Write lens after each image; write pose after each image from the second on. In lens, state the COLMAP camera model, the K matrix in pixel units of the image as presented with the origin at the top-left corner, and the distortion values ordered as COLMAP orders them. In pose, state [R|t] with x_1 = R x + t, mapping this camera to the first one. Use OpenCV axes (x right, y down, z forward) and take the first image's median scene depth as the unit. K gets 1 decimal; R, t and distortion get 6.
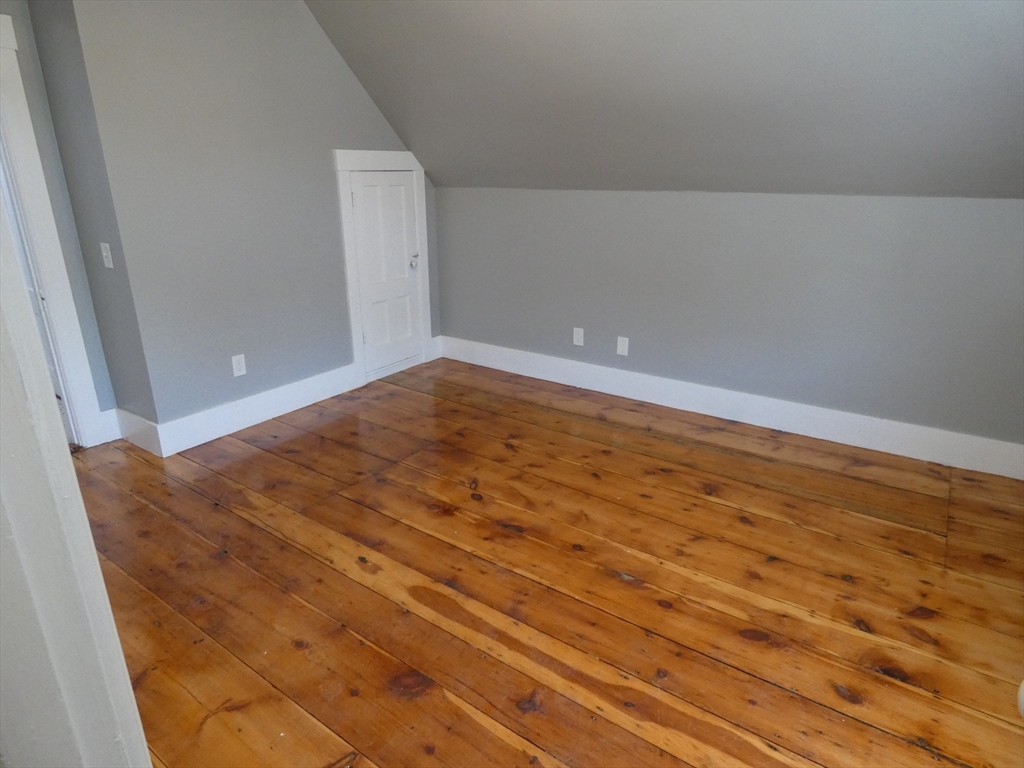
lens RADIAL K [[620.0, 0, 512.0], [0, 620.0, 384.0], [0, 0, 1]] dist [0.029507, 0.000509]
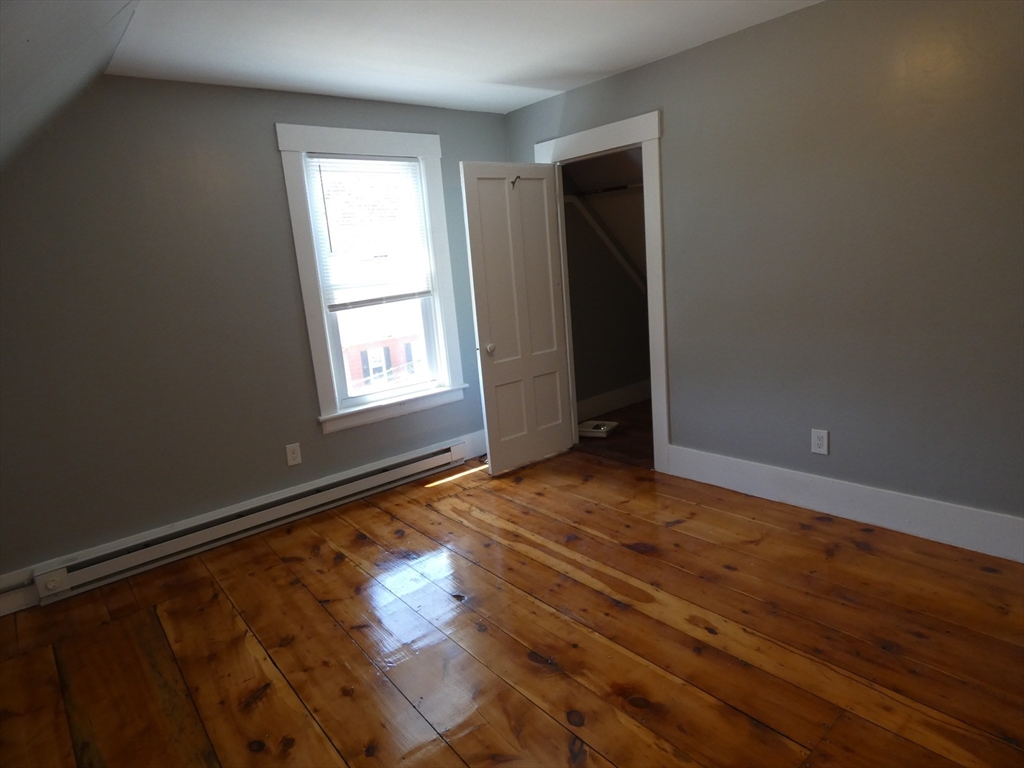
lens RADIAL K [[613.8, 0, 512.0], [0, 613.8, 384.0], [0, 0, 1]] dist [0.003194, 0.000420]
pose [[-0.961914, 0.029777, 0.271725, -0.176001], [0.168143, 0.848198, 0.502283, -0.445930], [-0.215520, 0.528842, -0.820900, 1.334760]]
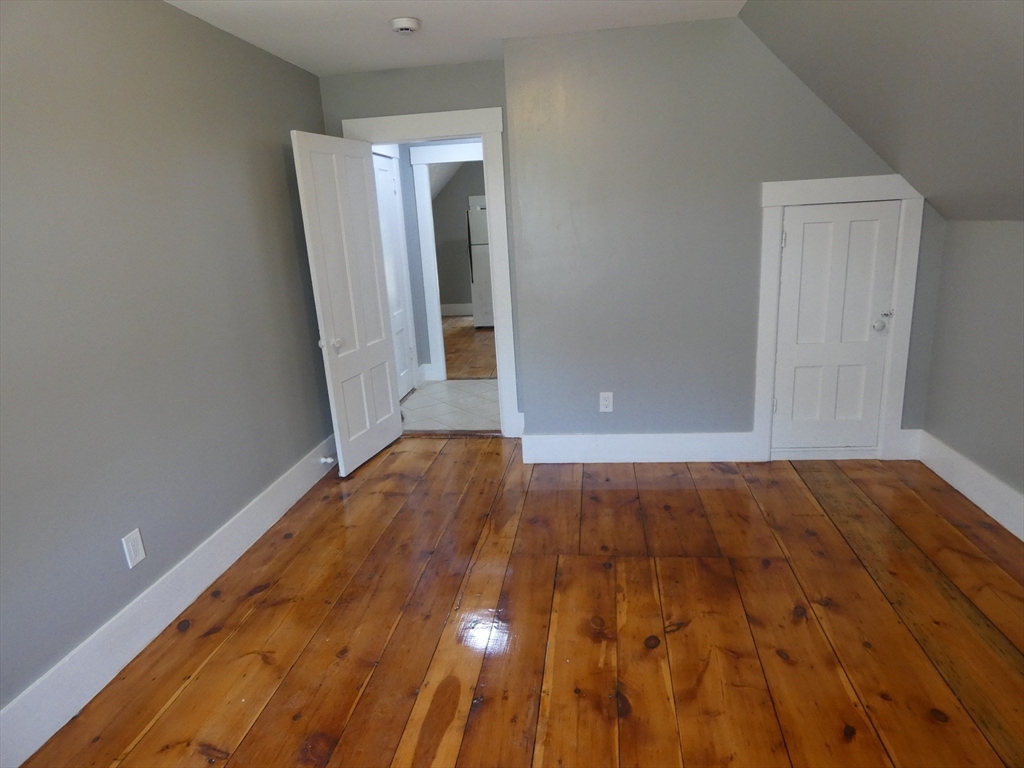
lens RADIAL K [[613.8, 0, 512.0], [0, 613.8, 384.0], [0, 0, 1]] dist [0.003194, 0.000420]
pose [[0.461021, 0.201495, -0.864210, 0.430585], [-0.236097, 0.966629, 0.099426, -0.147445], [0.855405, 0.158200, 0.493209, 0.436597]]
